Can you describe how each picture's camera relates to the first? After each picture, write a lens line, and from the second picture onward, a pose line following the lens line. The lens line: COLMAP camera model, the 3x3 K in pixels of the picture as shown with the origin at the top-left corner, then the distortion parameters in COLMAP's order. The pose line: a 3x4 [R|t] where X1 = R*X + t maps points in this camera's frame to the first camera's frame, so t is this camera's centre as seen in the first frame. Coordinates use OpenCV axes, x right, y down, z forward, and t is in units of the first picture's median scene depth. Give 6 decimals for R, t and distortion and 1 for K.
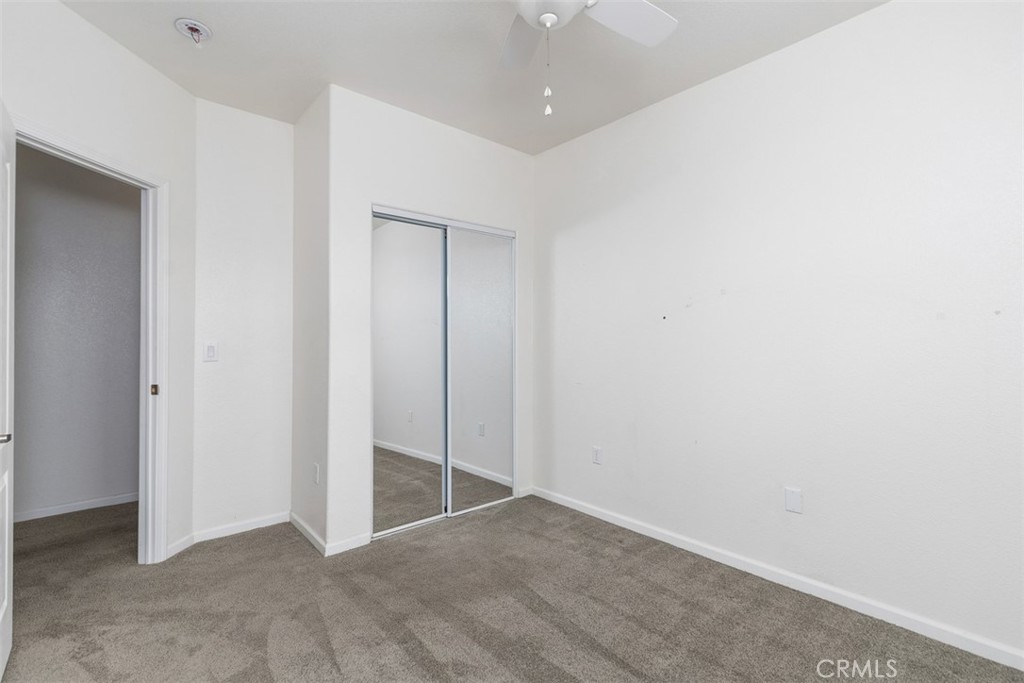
lens RADIAL K [[458.6, 0, 509.4], [0, 458.6, 341.8], [0, 0, 1]] dist [0.000804, -0.000318]
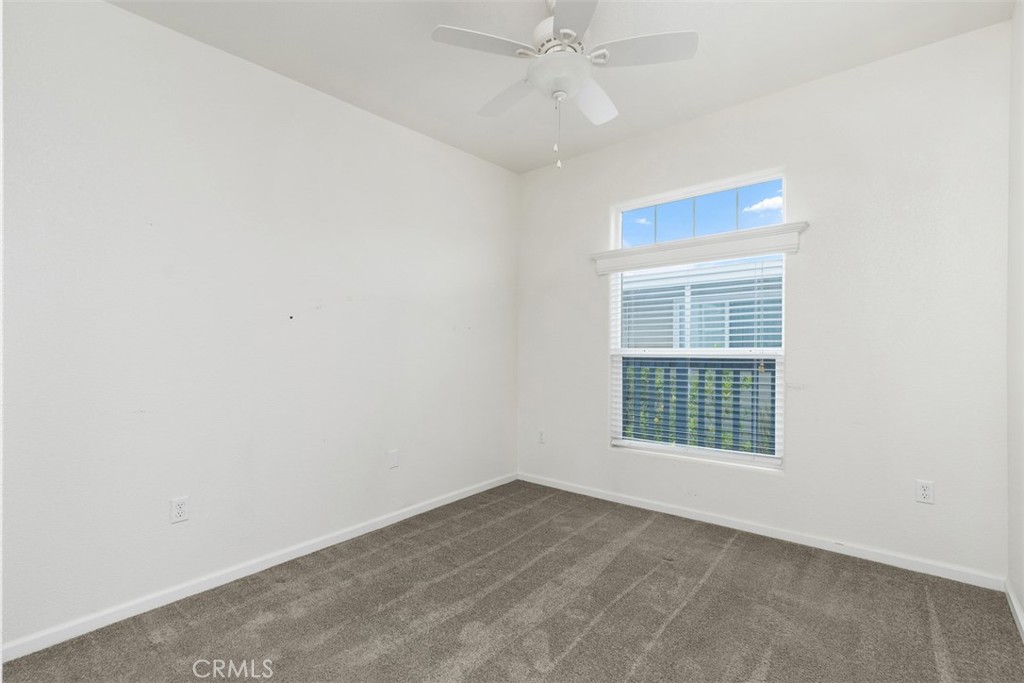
lens RADIAL K [[458.6, 0, 509.7], [0, 458.6, 342.7], [0, 0, 1]] dist [0.000804, -0.000318]
pose [[-0.158831, -0.002757, 0.987302, -0.627974], [-0.005967, 0.999981, 0.001832, -0.005368], [-0.987288, -0.005600, -0.158844, 0.698541]]
